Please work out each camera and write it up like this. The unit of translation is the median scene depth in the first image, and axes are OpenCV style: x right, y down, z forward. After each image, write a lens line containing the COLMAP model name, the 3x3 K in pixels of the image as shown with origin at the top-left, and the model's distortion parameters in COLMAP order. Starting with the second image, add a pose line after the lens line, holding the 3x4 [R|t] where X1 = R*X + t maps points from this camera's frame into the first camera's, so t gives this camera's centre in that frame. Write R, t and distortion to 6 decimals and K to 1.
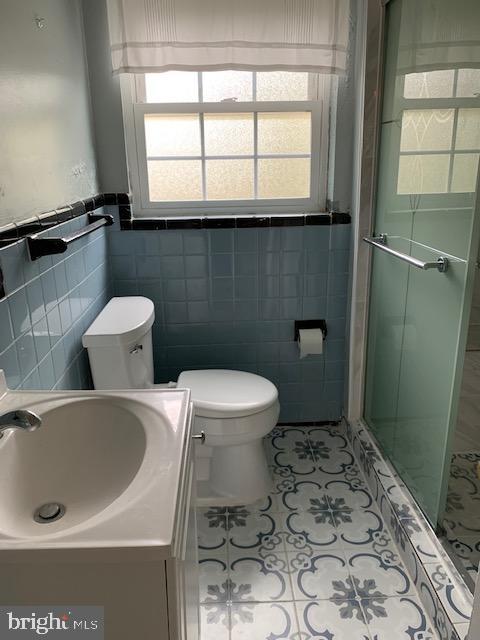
lens RADIAL K [[495.6, 0, 239.5], [0, 495.6, 320.7], [0, 0, 1]] dist [0.013469, -0.003526]
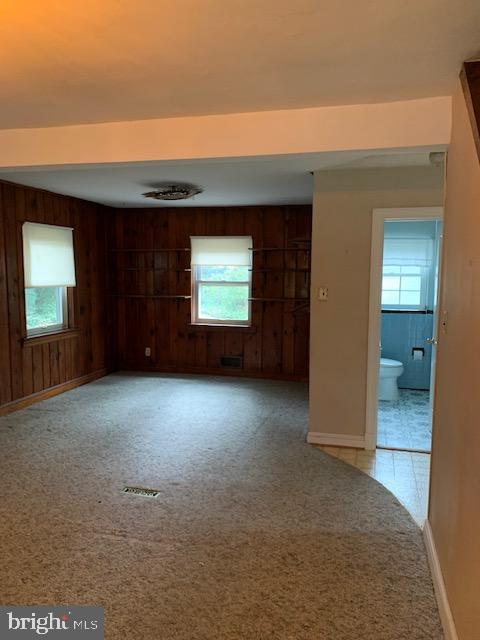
lens RADIAL K [[495.6, 0, 238.9], [0, 495.6, 321.0], [0, 0, 1]] dist [0.013469, -0.003526]
pose [[0.952608, 0.055484, -0.299099, 0.012140], [-0.112409, 0.977839, -0.176623, 0.516923], [0.282671, 0.201874, 0.937733, -2.165754]]
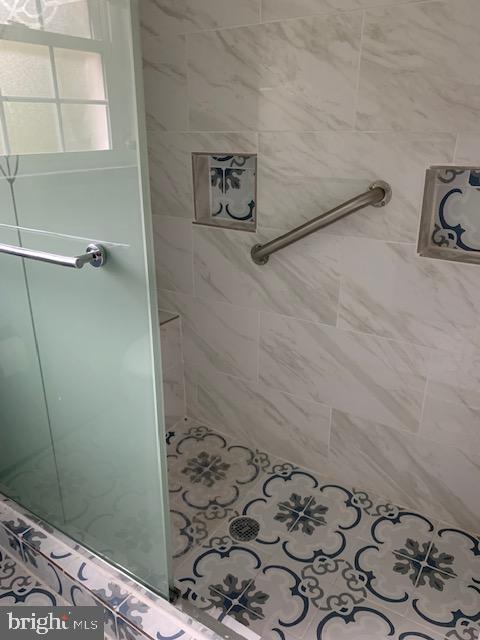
lens RADIAL K [[495.6, 0, 237.8], [0, 495.6, 319.7], [0, 0, 1]] dist [0.013469, -0.003526]
pose [[0.605920, -0.271784, 0.747660, 0.004316], [0.230257, 0.959518, 0.162192, -0.072195], [-0.761474, 0.073878, 0.643971, 0.335048]]
